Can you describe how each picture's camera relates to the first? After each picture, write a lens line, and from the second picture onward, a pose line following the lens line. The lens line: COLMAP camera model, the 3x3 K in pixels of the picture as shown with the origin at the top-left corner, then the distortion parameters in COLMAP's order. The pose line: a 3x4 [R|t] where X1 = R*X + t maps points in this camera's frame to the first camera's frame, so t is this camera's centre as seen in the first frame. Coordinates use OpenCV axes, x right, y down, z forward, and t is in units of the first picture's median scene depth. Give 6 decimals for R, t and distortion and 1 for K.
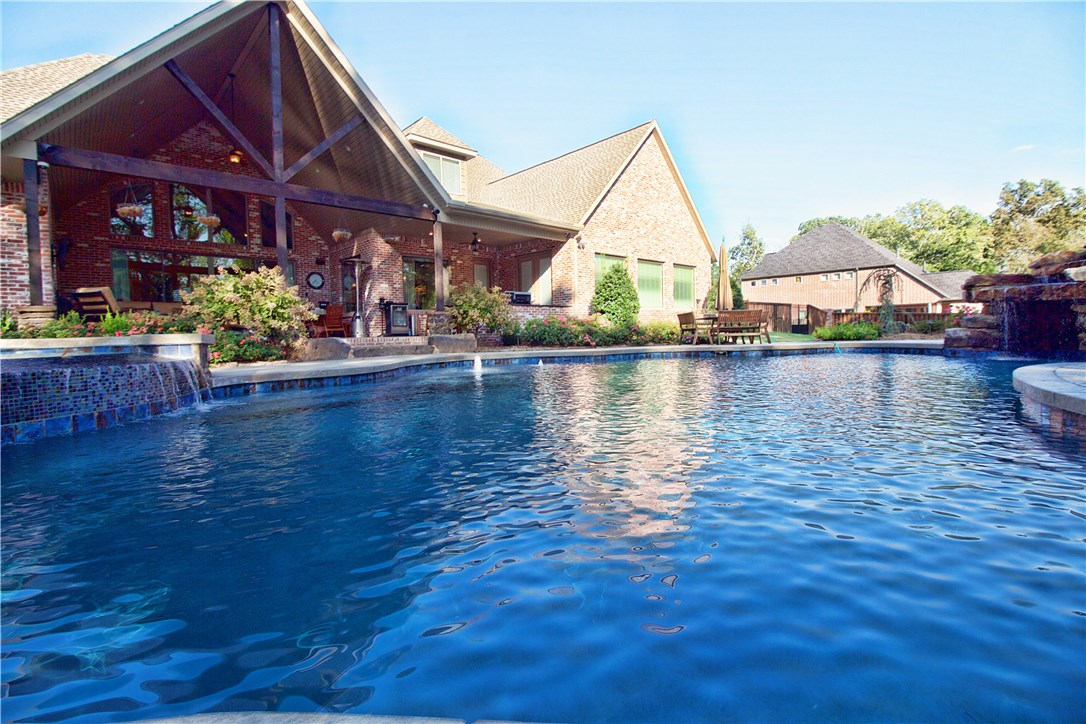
lens RADIAL K [[497.7, 0, 543.0], [0, 497.7, 362.0], [0, 0, 1]] dist [0.000041, -0.013317]
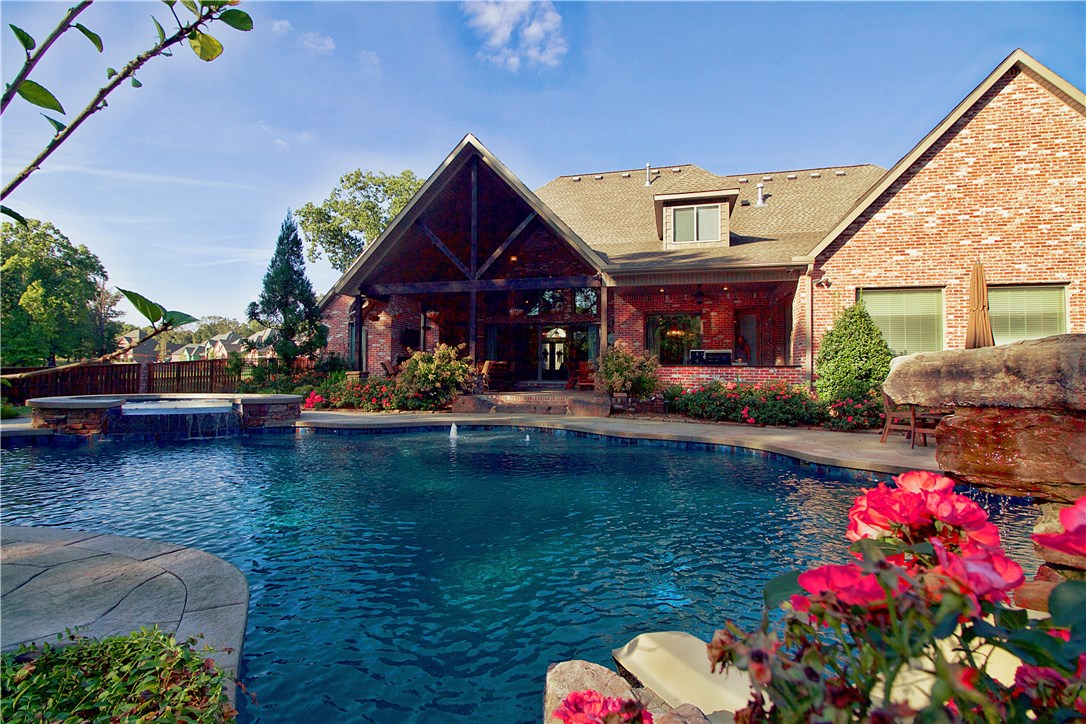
lens RADIAL K [[497.7, 0, 543.0], [0, 497.7, 362.0], [0, 0, 1]] dist [0.000041, -0.013317]
pose [[0.540255, 0.006241, -0.841478, 0.466780], [-0.072986, 0.996552, -0.039468, -0.060603], [0.838330, 0.082739, 0.538847, 0.280395]]
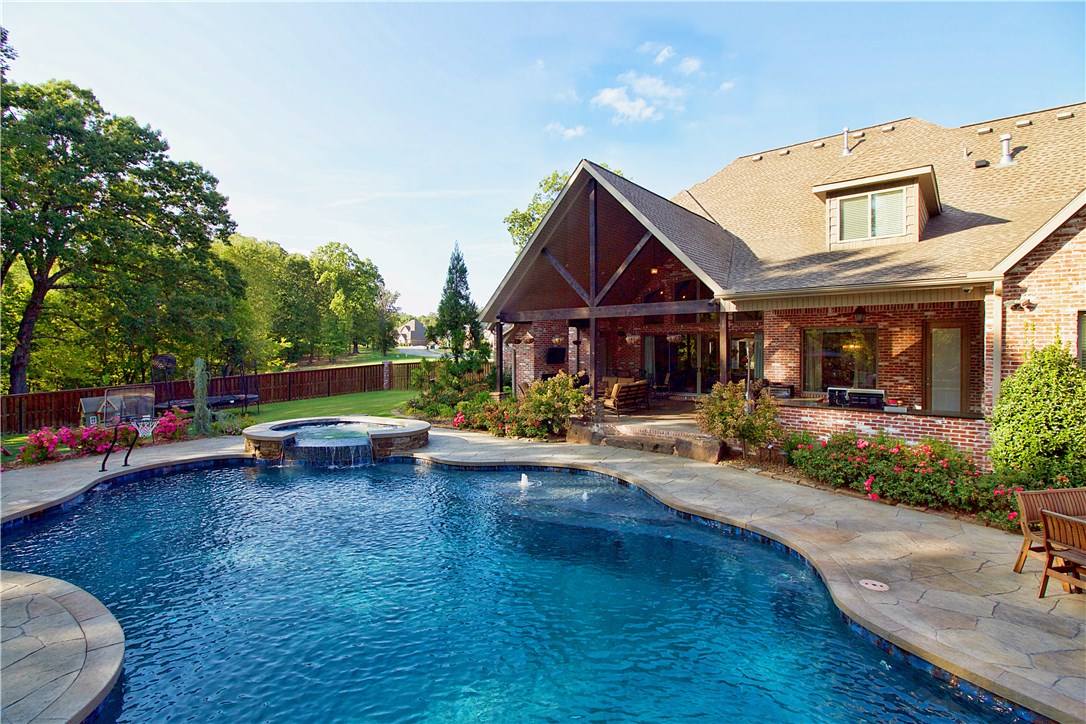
lens RADIAL K [[503.5, 0, 543.0], [0, 503.5, 362.0], [0, 0, 1]] dist [0.000135, -0.015247]
pose [[0.132394, 0.041041, -0.990347, 0.526709], [-0.066062, 0.997286, 0.032497, -0.157796], [0.988993, 0.061122, 0.134746, 0.441899]]
